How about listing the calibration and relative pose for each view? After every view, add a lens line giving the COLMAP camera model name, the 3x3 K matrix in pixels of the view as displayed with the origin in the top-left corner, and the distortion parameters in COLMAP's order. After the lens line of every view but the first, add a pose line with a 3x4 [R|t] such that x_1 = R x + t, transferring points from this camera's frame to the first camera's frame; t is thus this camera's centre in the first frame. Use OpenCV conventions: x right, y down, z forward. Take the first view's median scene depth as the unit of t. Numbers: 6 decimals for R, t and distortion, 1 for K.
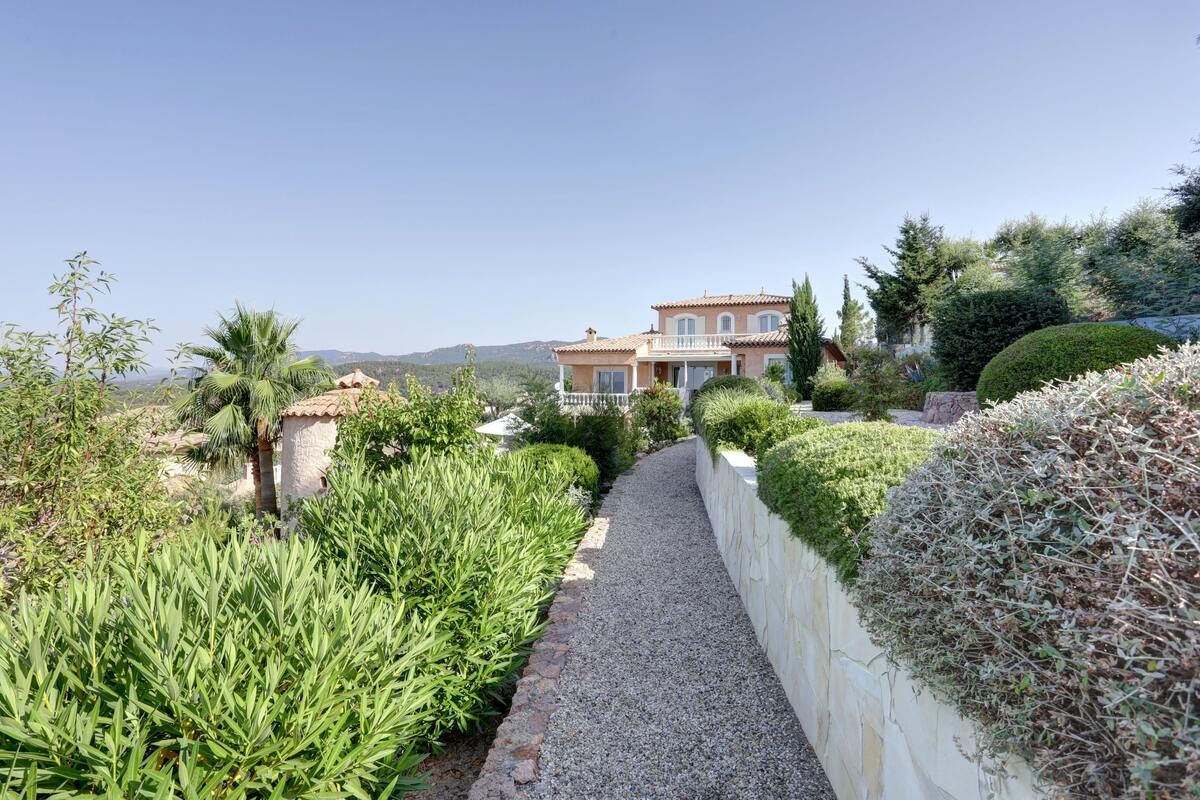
lens RADIAL K [[638.8, 0, 599.9], [0, 638.8, 380.3], [0, 0, 1]] dist [-0.036635, 0.017692]
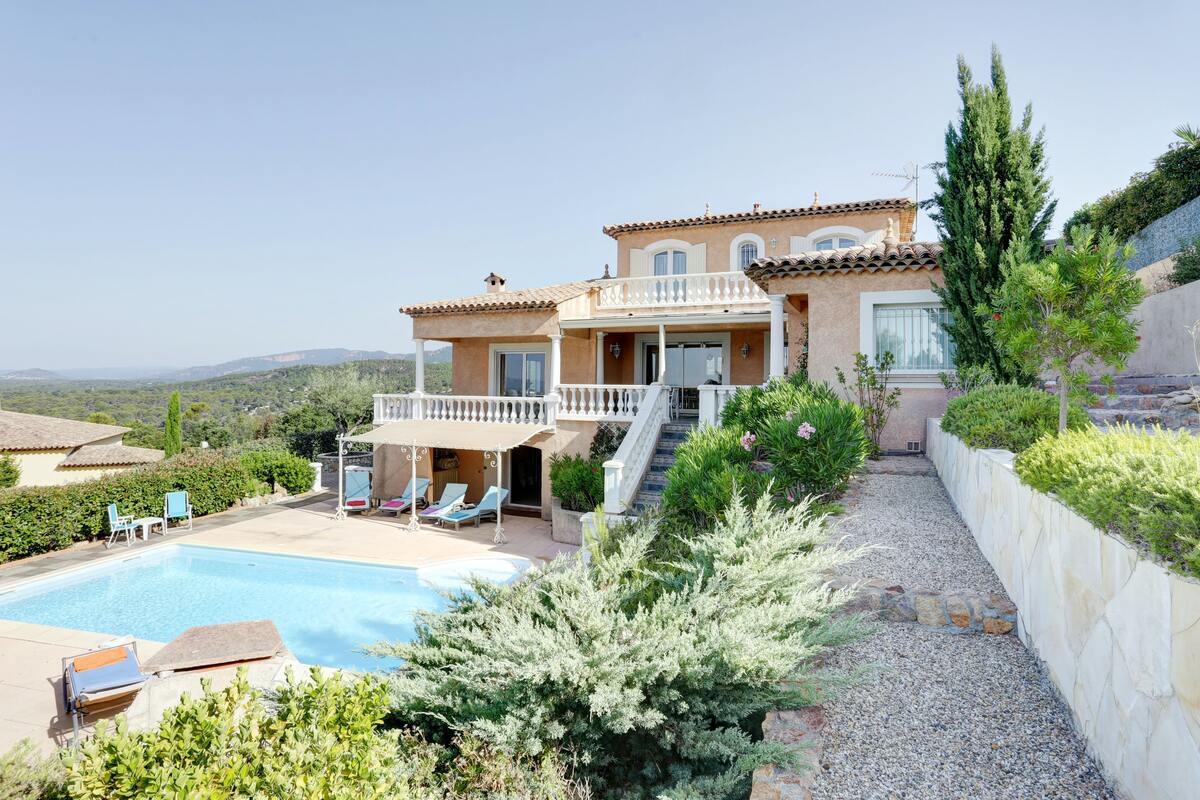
lens RADIAL K [[605.1, 0, 612.1], [0, 605.1, 378.2], [0, 0, 1]] dist [-0.062353, 0.030570]
pose [[0.999960, 0.000320, -0.008973, 0.098789], [-0.000291, 0.999995, 0.003269, 0.005437], [0.008974, -0.003266, 0.999954, 0.544632]]
